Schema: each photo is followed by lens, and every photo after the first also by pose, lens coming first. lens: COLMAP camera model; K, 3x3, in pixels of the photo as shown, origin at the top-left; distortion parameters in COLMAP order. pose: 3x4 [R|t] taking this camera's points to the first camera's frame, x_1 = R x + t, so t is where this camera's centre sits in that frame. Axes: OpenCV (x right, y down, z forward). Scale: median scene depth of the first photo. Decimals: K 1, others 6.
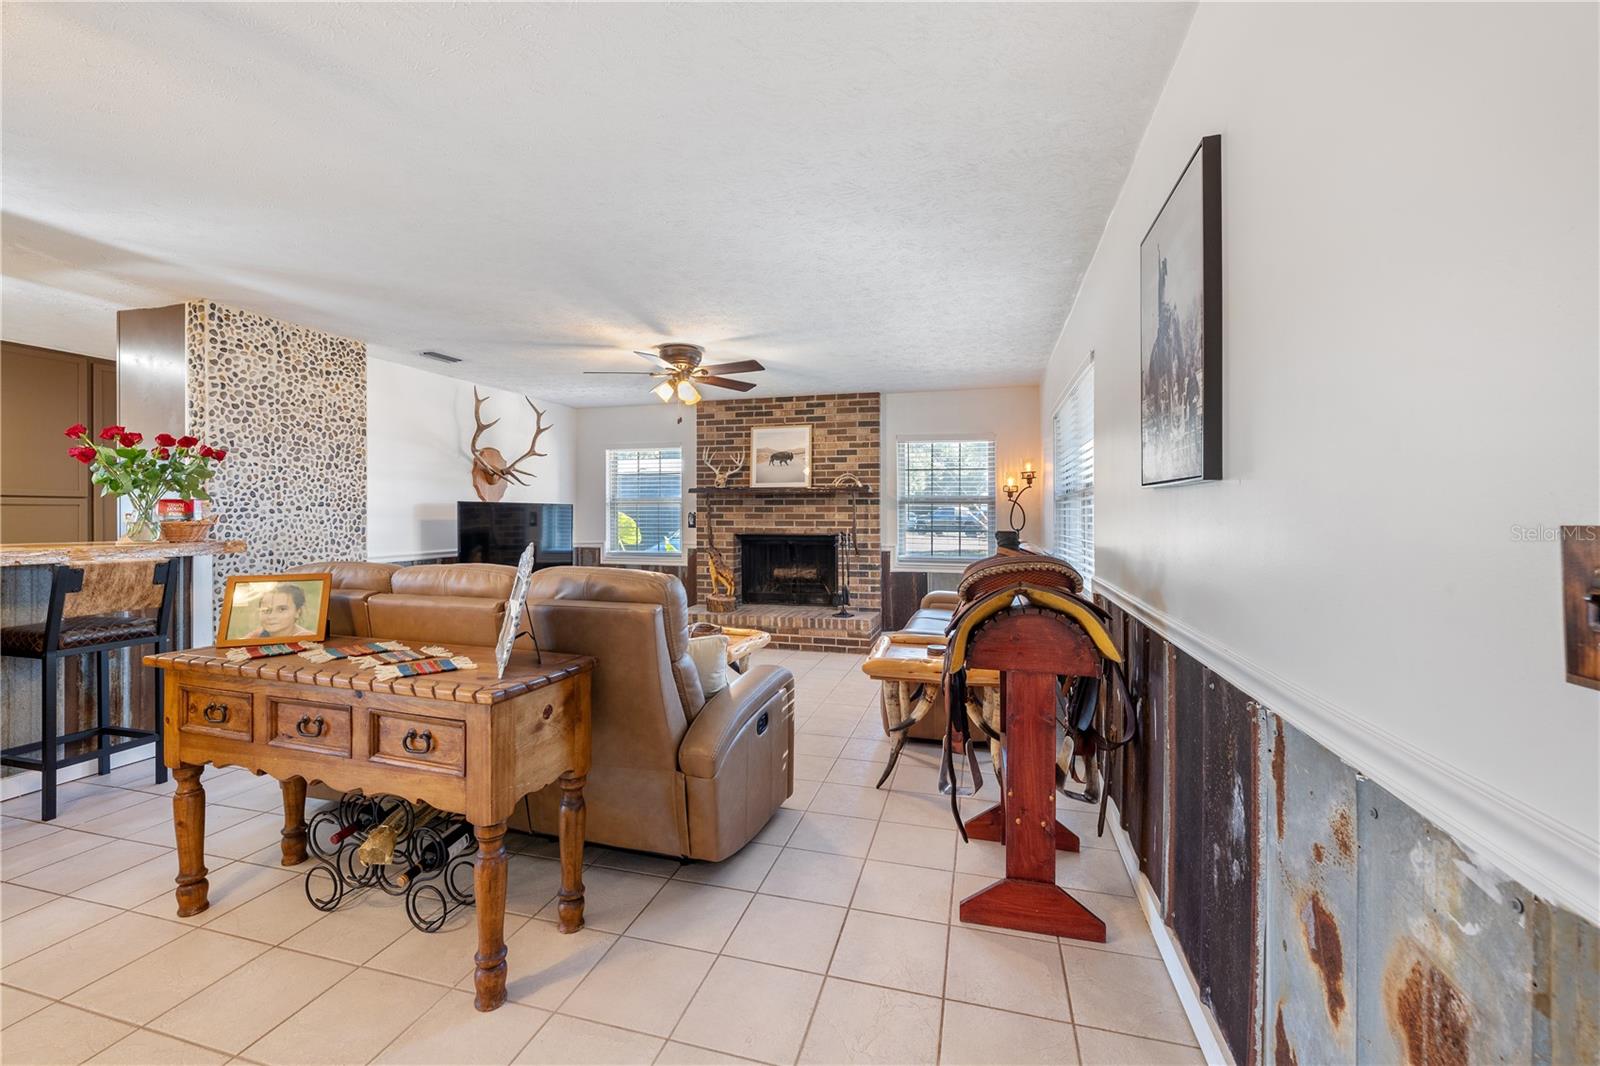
lens RADIAL K [[647.1, 0, 804.6], [0, 647.1, 518.1], [0, 0, 1]] dist [-0.002441, 0.000461]
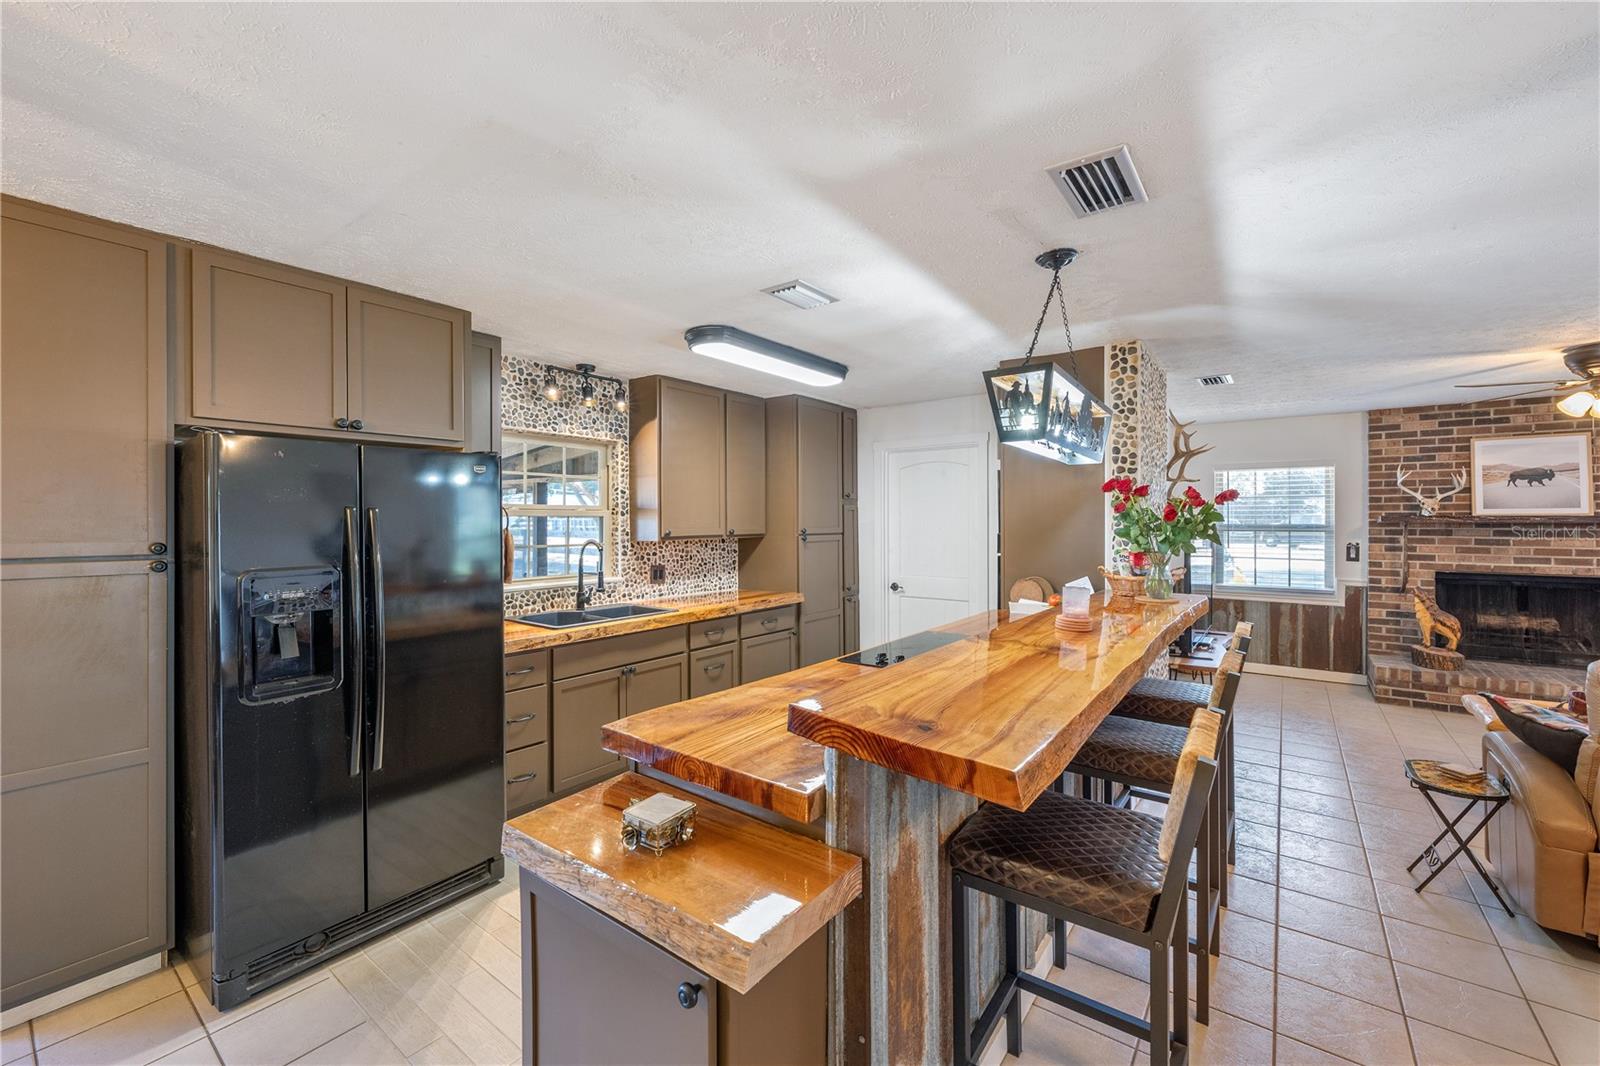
lens RADIAL K [[647.1, 0, 801.0], [0, 647.1, 525.9], [0, 0, 1]] dist [-0.002441, 0.000461]
pose [[0.930160, 0.002229, -0.367147, -0.561128], [-0.000756, 0.999991, 0.004155, -0.035853], [0.367153, -0.003588, 0.930154, -0.043941]]
